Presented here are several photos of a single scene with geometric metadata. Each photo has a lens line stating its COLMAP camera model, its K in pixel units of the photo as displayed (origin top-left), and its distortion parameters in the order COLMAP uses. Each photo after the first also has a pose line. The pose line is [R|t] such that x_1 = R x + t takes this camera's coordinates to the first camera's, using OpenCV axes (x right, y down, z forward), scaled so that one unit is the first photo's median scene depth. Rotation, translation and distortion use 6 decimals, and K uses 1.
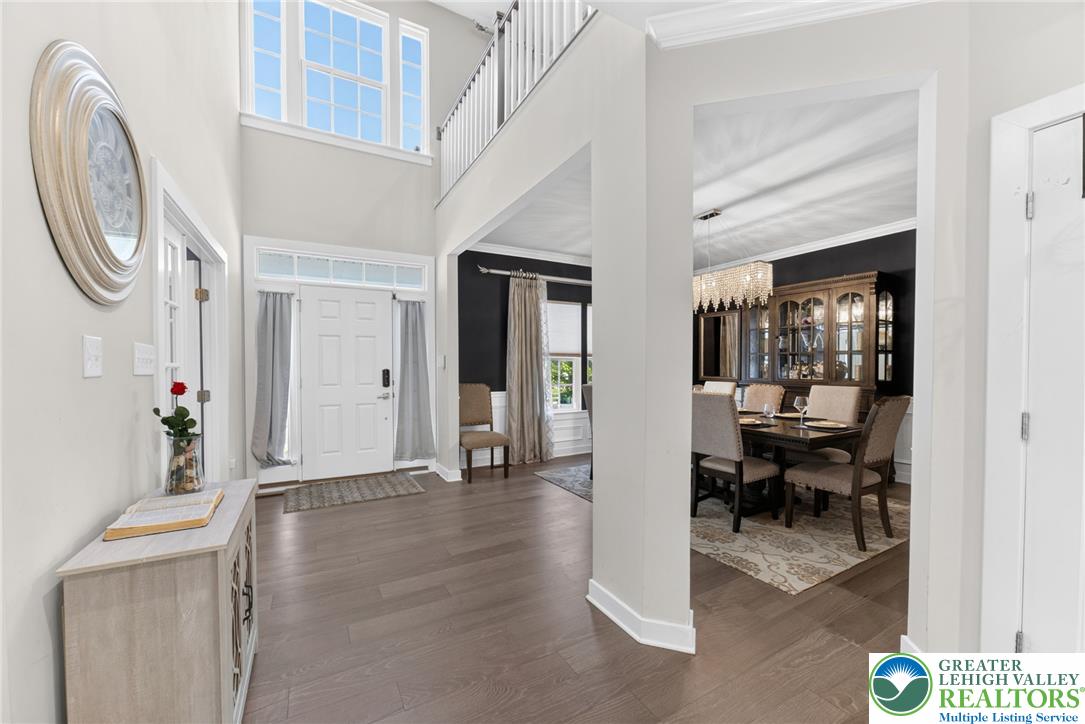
lens RADIAL K [[424.3, 0, 543.0], [0, 424.3, 373.7], [0, 0, 1]] dist [-0.002140, 0.000160]
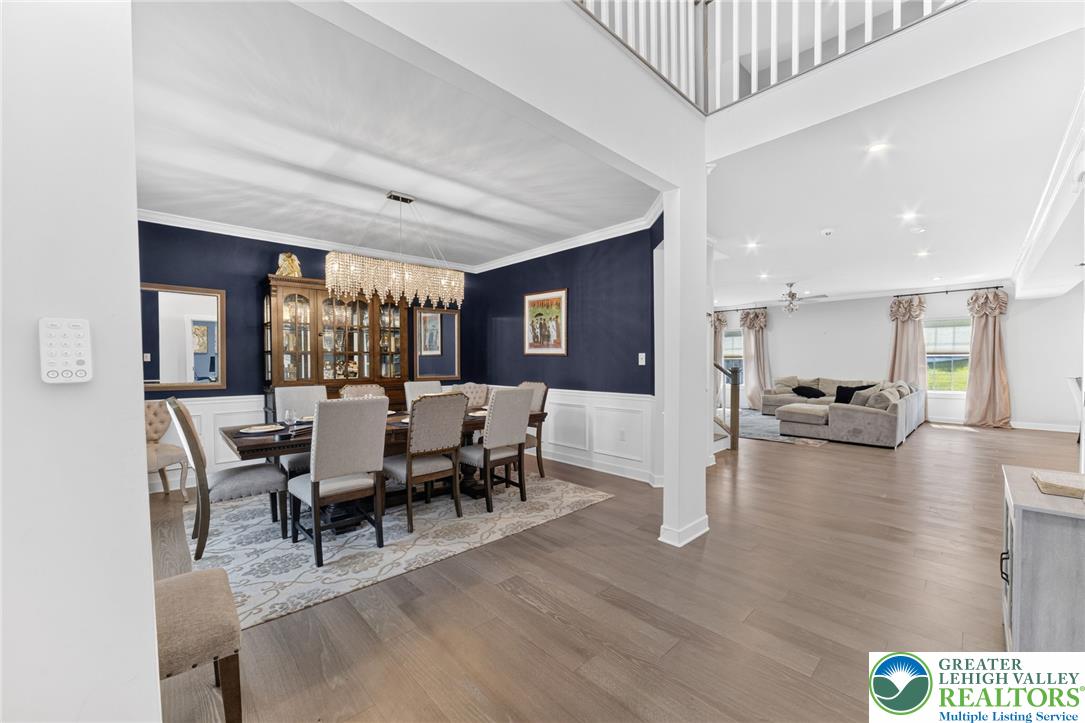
lens RADIAL K [[424.3, 0, 543.0], [0, 424.3, 373.2], [0, 0, 1]] dist [-0.002140, 0.000160]
pose [[-0.234533, -0.019726, 0.971908, -0.566942], [0.026682, 0.999287, 0.026720, -0.017770], [-0.971742, 0.032199, -0.233839, 0.940666]]
